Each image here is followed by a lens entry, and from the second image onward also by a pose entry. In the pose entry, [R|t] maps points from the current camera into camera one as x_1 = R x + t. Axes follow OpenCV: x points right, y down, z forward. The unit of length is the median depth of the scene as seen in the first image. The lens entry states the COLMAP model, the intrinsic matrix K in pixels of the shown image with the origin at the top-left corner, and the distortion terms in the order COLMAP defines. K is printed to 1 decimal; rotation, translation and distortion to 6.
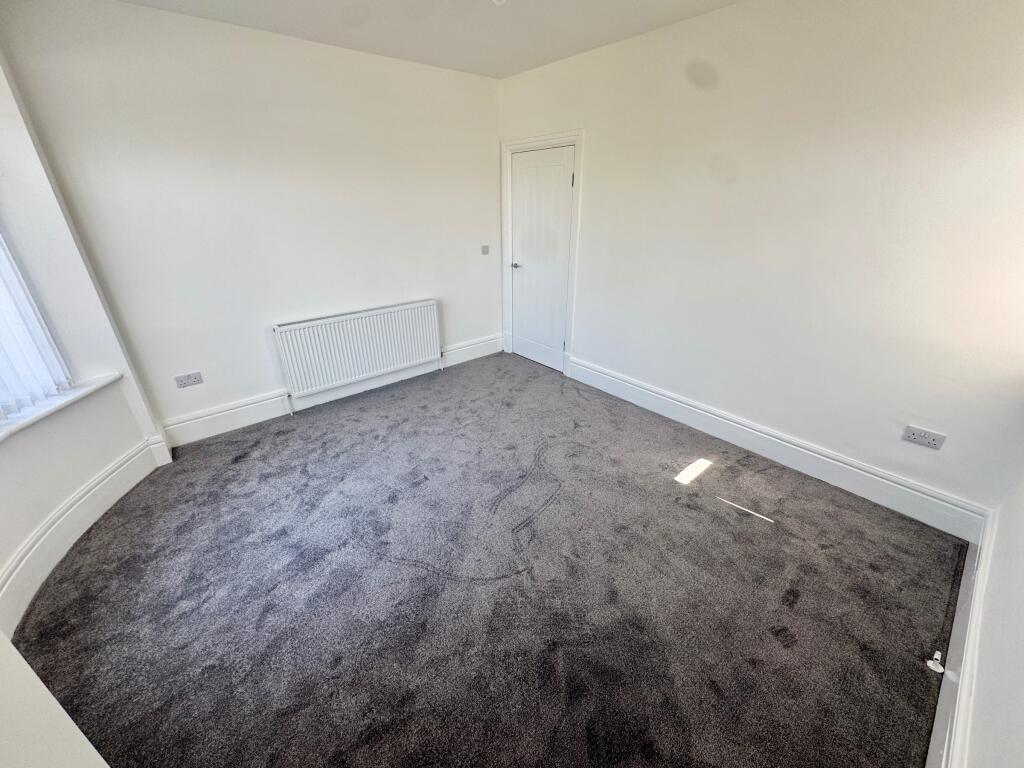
lens RADIAL K [[409.4, 0, 513.5], [0, 409.4, 385.2], [0, 0, 1]] dist [-0.003280, 0.000446]
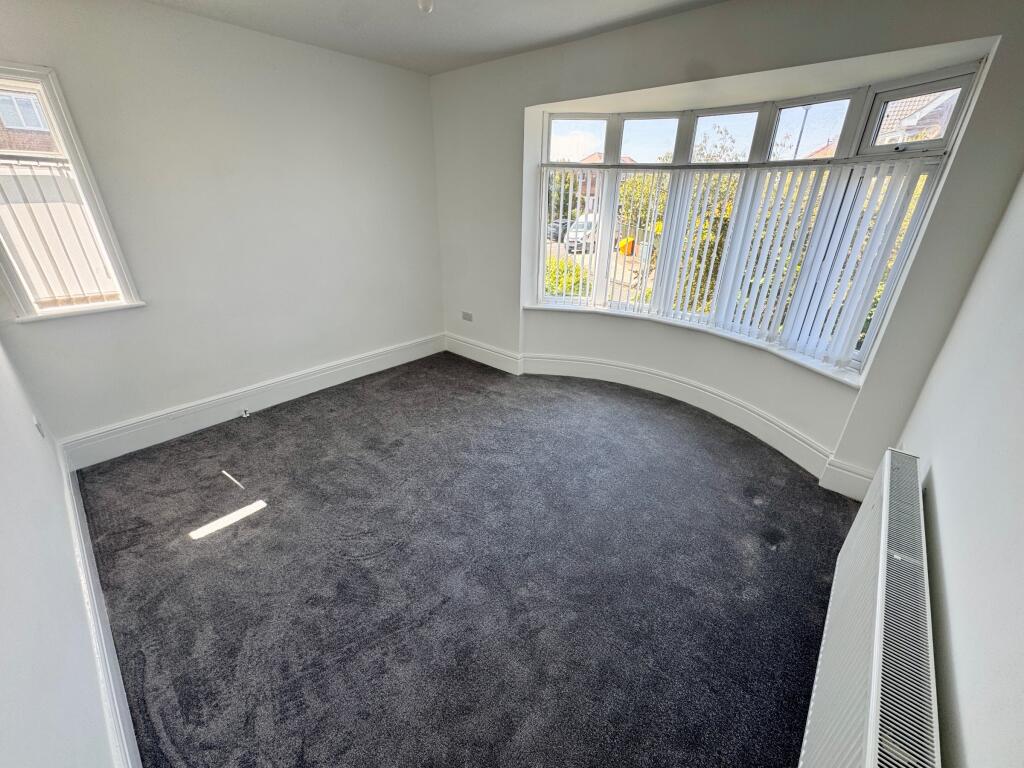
lens RADIAL K [[409.4, 0, 512.6], [0, 409.4, 385.2], [0, 0, 1]] dist [-0.003280, 0.000446]
pose [[-0.990922, 0.044364, -0.126907, -0.037926], [-0.067393, 0.652883, 0.754454, -0.633659], [0.116327, 0.756158, -0.643967, 1.385473]]
